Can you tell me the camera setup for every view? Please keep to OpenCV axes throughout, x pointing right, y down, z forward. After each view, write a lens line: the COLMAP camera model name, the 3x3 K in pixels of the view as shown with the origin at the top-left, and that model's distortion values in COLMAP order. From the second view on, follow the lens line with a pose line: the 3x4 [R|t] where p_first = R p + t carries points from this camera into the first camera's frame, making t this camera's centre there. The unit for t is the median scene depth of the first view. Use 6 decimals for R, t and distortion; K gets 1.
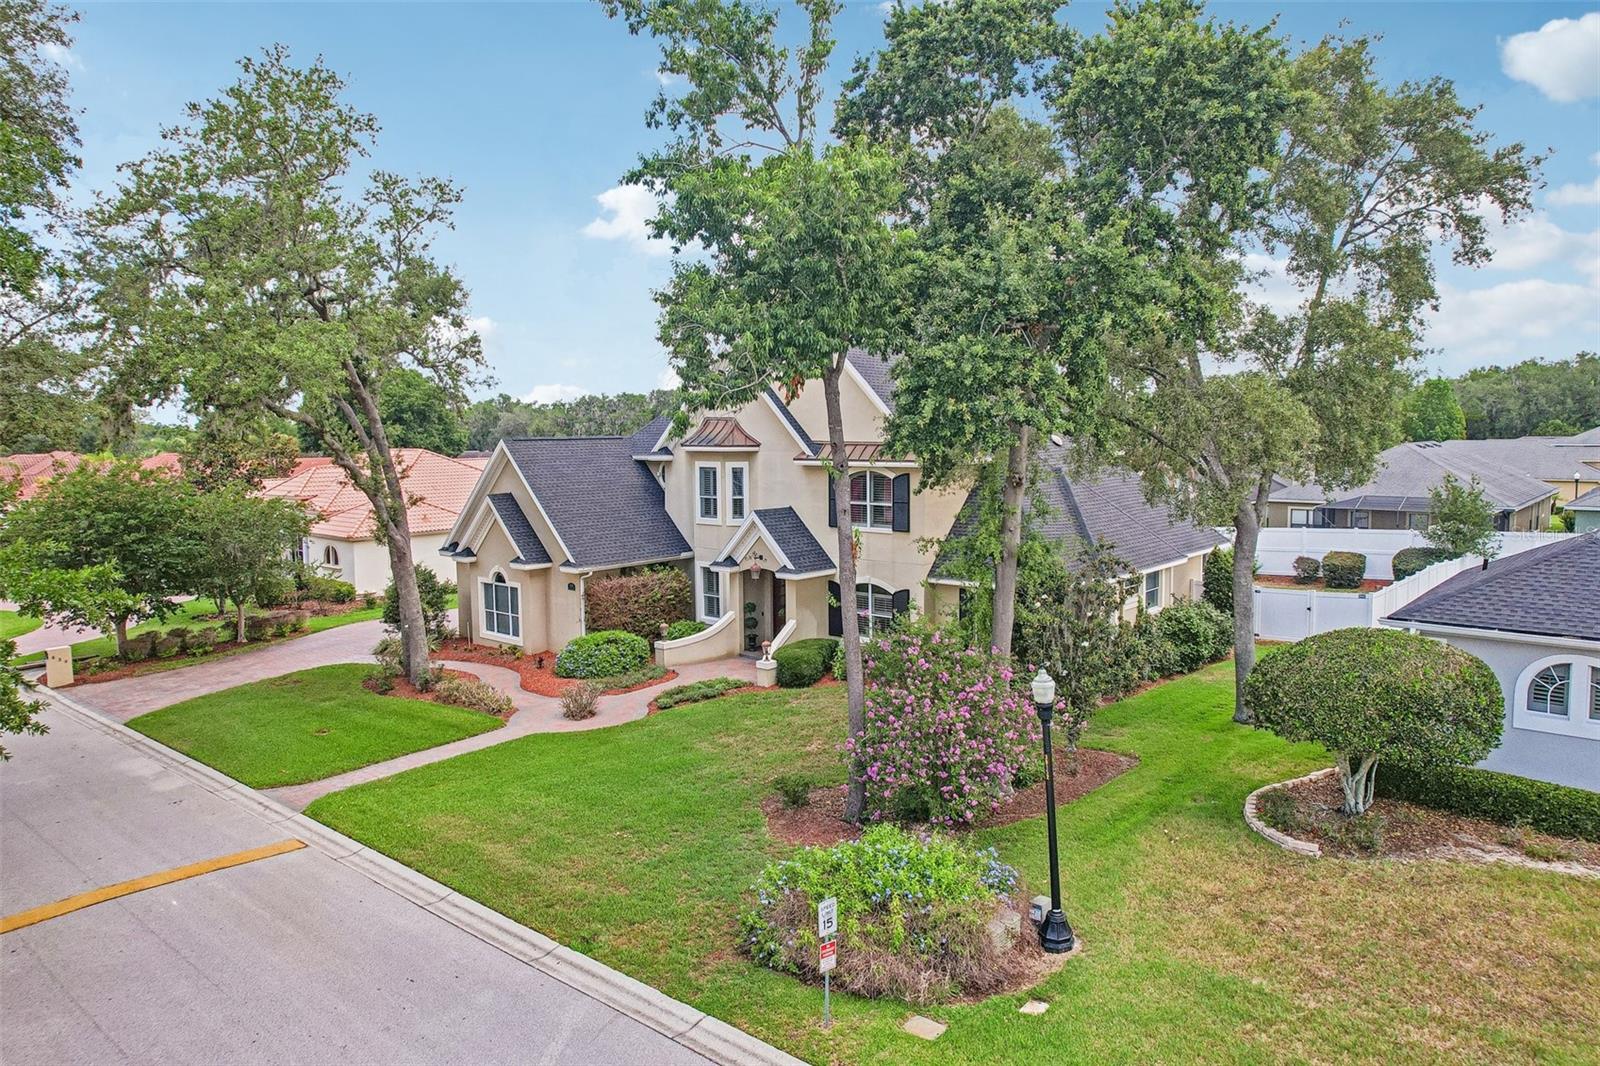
lens RADIAL K [[1045.7, 0, 801.0], [0, 1045.7, 517.2], [0, 0, 1]] dist [-0.080147, 0.064223]
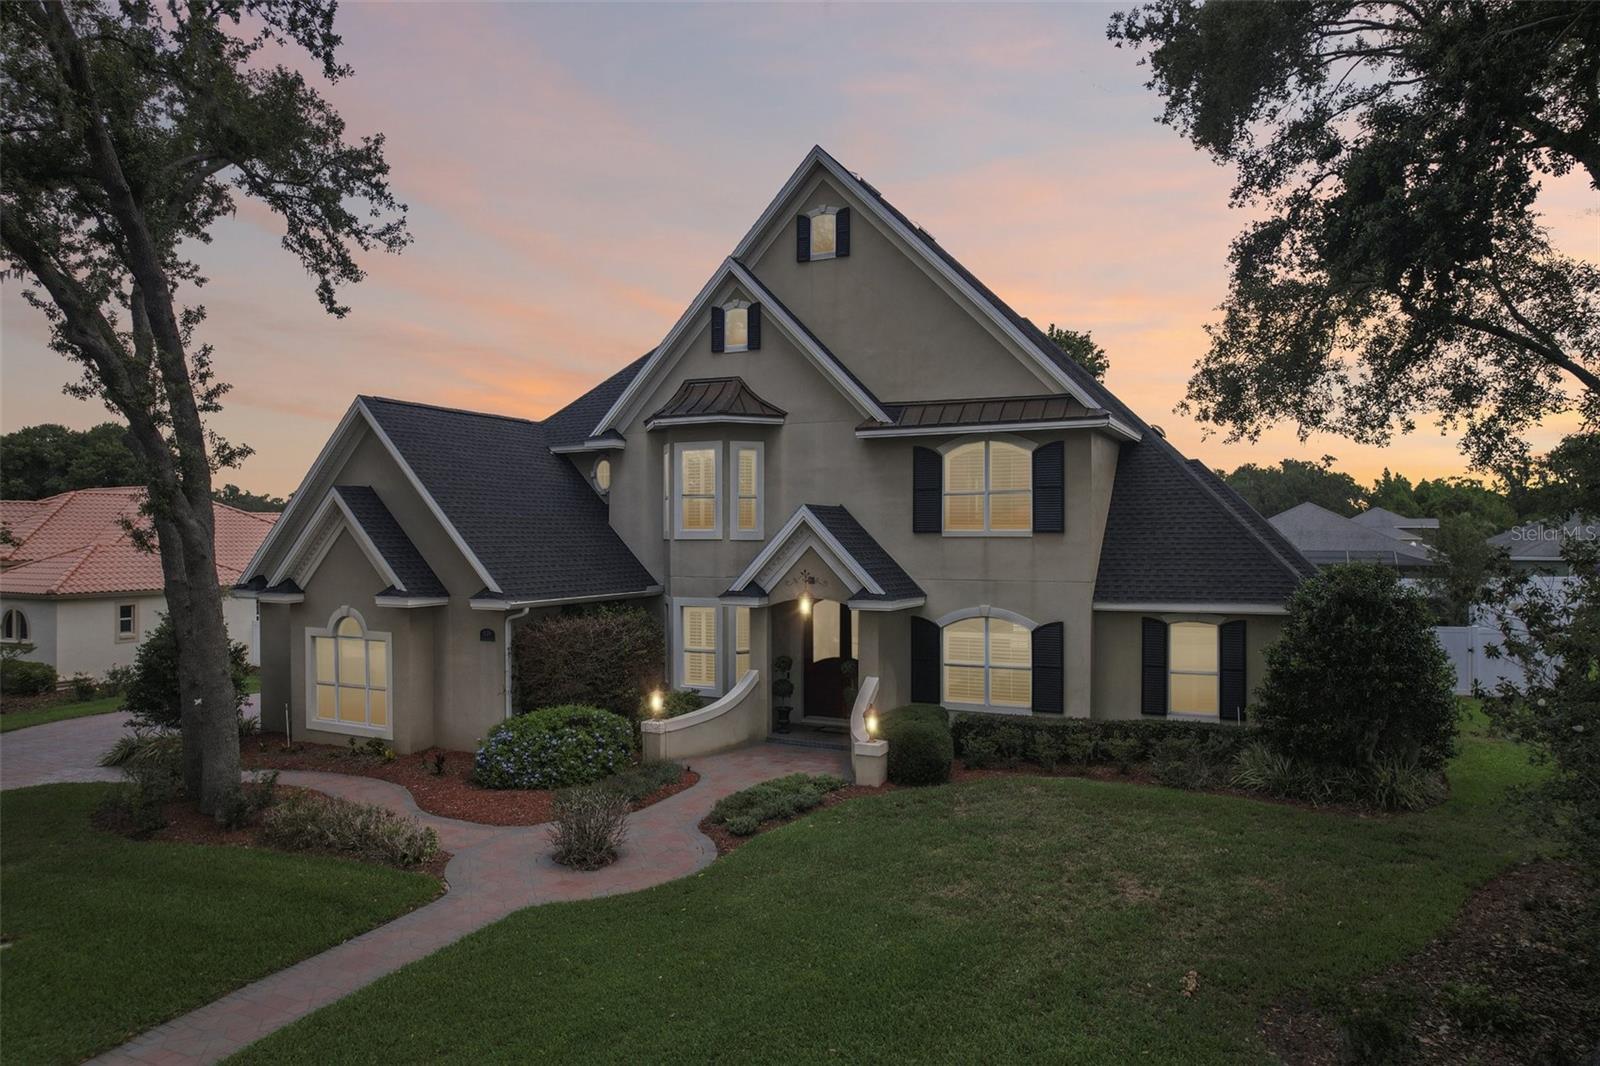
lens RADIAL K [[1045.9, 0, 800.0], [0, 1045.9, 533.0], [0, 0, 1]] dist [-0.083153, 0.083900]
pose [[0.972811, 0.007237, 0.231489, -0.186513], [0.012516, 0.996408, -0.083747, 0.061238], [-0.231264, 0.084367, 0.969226, 0.381781]]
